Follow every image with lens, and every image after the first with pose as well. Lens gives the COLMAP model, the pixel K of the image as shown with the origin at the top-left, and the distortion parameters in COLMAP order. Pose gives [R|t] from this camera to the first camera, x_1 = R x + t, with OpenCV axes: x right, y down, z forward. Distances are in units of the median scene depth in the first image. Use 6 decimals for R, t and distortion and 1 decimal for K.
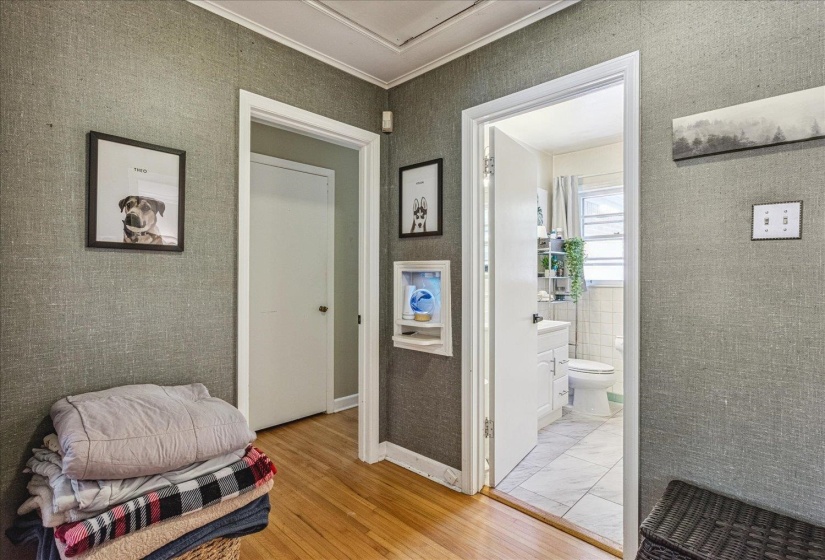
lens RADIAL K [[403.2, 0, 386.5], [0, 403.2, 268.6], [0, 0, 1]] dist [0.000617, 0.000446]
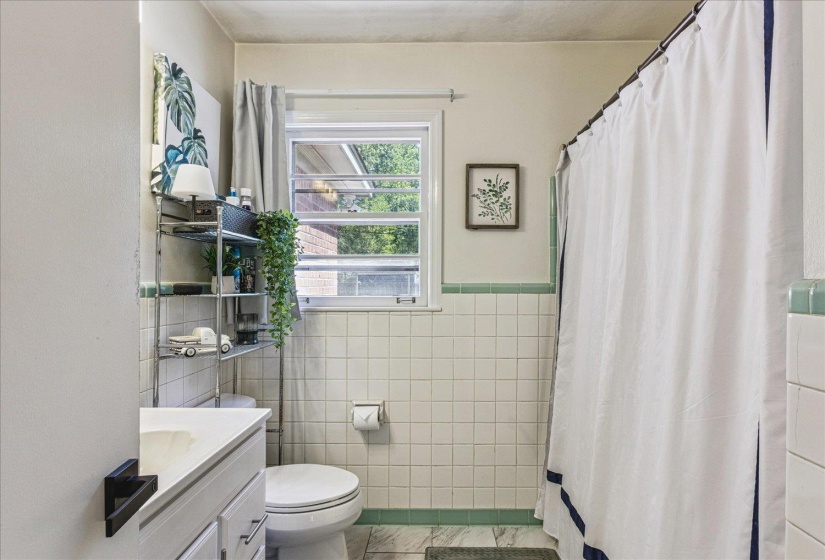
lens RADIAL K [[377.0, 0, 412.5], [0, 377.0, 280.0], [0, 0, 1]] dist [0.000045, 0.011499]
pose [[0.705898, 0.003801, 0.708304, 0.265899], [-0.002557, 0.999993, -0.002819, 0.006859], [-0.708309, 0.000179, 0.705902, 0.579188]]
